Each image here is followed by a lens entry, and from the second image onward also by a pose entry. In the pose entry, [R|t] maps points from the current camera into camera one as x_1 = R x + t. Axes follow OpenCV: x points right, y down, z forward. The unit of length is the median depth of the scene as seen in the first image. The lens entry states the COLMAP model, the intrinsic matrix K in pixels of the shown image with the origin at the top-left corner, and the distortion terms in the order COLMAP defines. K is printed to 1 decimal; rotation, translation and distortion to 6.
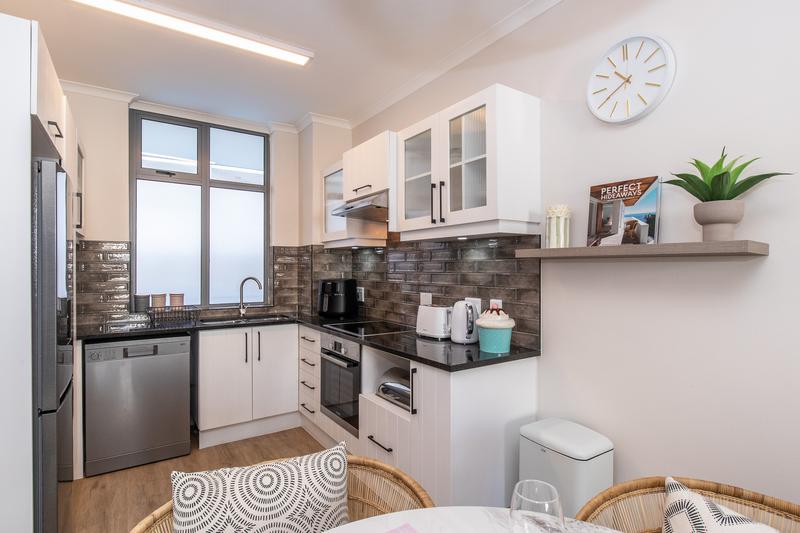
lens RADIAL K [[408.3, 0, 401.9], [0, 408.3, 268.1], [0, 0, 1]] dist [-0.003431, -0.000012]
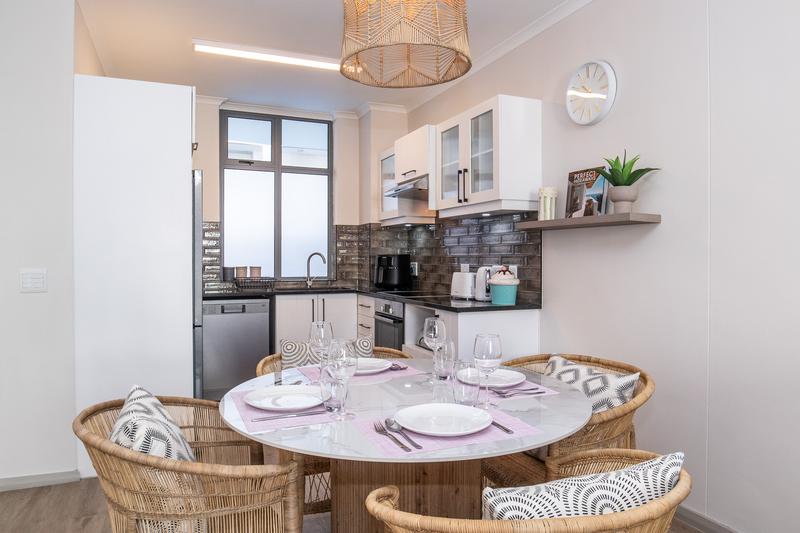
lens RADIAL K [[537.4, 0, 399.9], [0, 537.4, 256.3], [0, 0, 1]] dist [-0.002055, -0.000737]
pose [[0.981089, 0.000191, -0.193559, 0.156902], [-0.000528, 0.999998, -0.001693, 0.039528], [0.193558, 0.001764, 0.981087, -0.451925]]
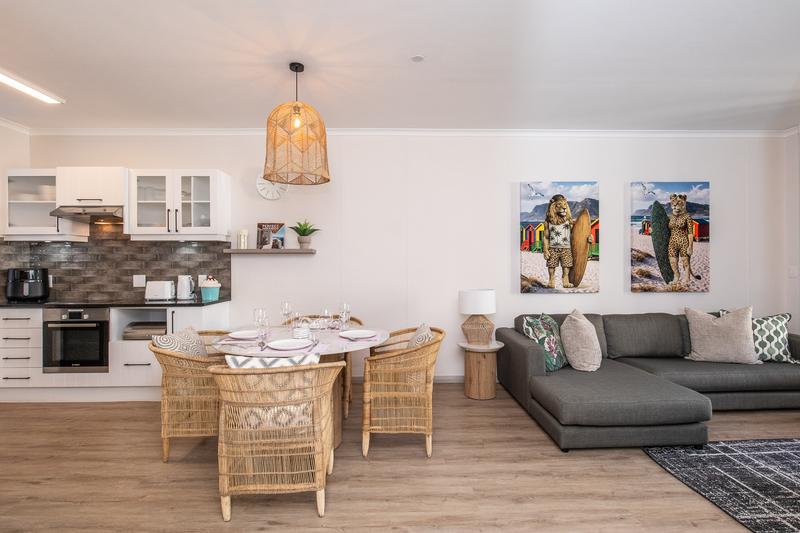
lens RADIAL K [[397.5, 0, 402.6], [0, 397.5, 264.7], [0, 0, 1]] dist [-0.006331, 0.000035]
pose [[0.538805, -0.005001, 0.842416, -0.596859], [0.005459, 0.999982, 0.002445, 0.022818], [-0.842413, 0.003281, 0.538822, -0.550845]]
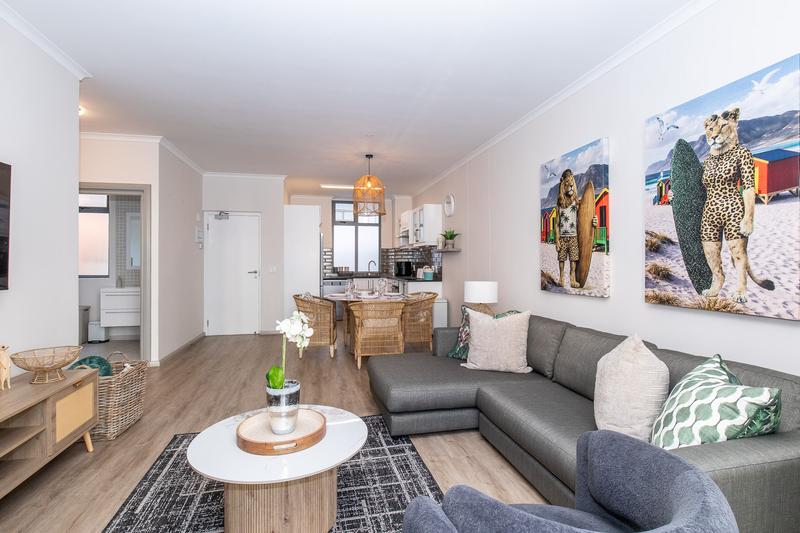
lens RADIAL K [[397.5, 0, 402.6], [0, 397.5, 264.7], [0, 0, 1]] dist [-0.006331, 0.000035]
pose [[0.931194, 0.001151, -0.364522, 0.825880], [0.000168, 0.999994, 0.003587, 0.043589], [0.364524, -0.003401, 0.931188, -1.444281]]
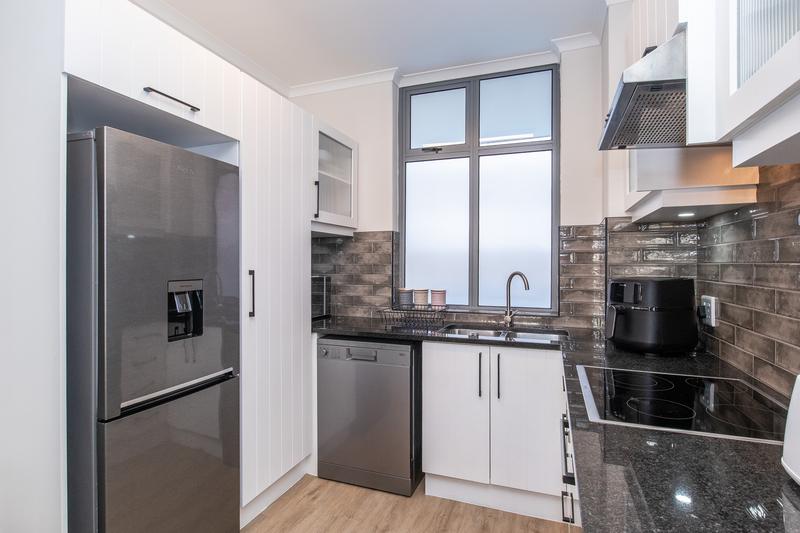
lens RADIAL K [[403.2, 0, 401.6], [0, 403.2, 264.8], [0, 0, 1]] dist [-0.011578, -0.000223]
pose [[0.577833, 0.000733, -0.816154, 0.089396], [-0.001948, 0.999998, -0.000481, 0.012399], [0.816152, 0.001868, 0.577834, 0.503573]]
